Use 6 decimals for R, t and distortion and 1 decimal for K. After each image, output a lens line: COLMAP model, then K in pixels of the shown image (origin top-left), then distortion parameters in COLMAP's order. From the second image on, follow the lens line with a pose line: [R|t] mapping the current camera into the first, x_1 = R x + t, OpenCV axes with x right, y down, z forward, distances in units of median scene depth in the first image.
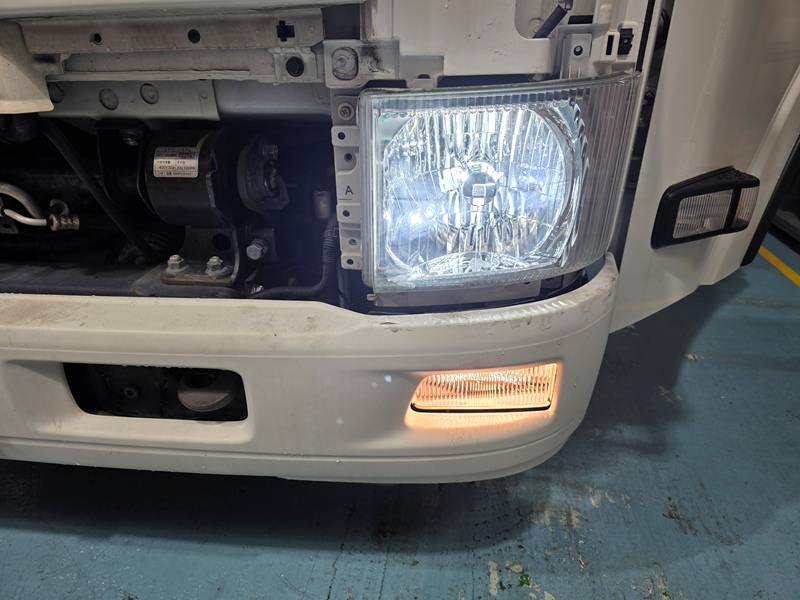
lens RADIAL K [[534.2, 0, 400.0], [0, 534.2, 300.0], [0, 0, 1]] dist [0.032513, -0.002630]
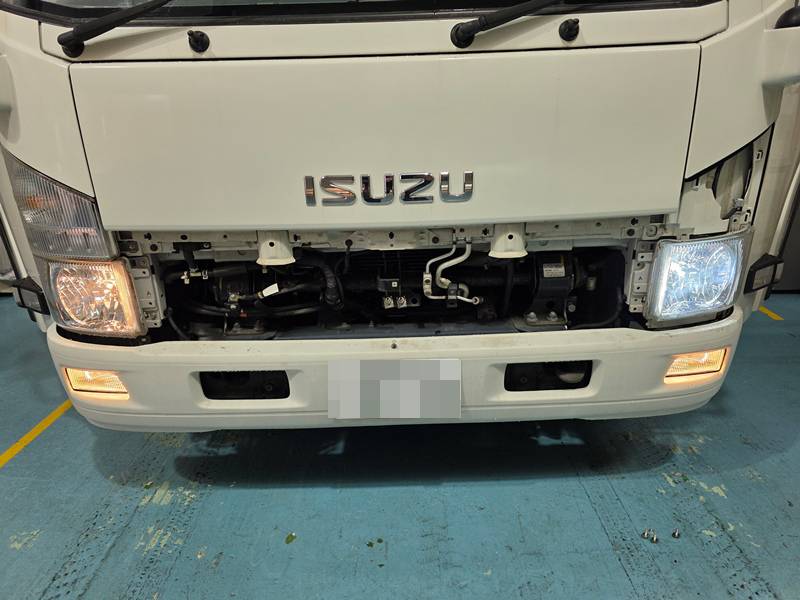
lens RADIAL K [[534.2, 0, 400.0], [0, 534.2, 300.0], [0, 0, 1]] dist [0.032513, -0.002630]
pose [[0.990574, -0.062824, 0.121718, -1.317087], [0.074519, 0.992775, -0.094047, 0.028270], [-0.114931, 0.102231, 0.988099, -1.095346]]
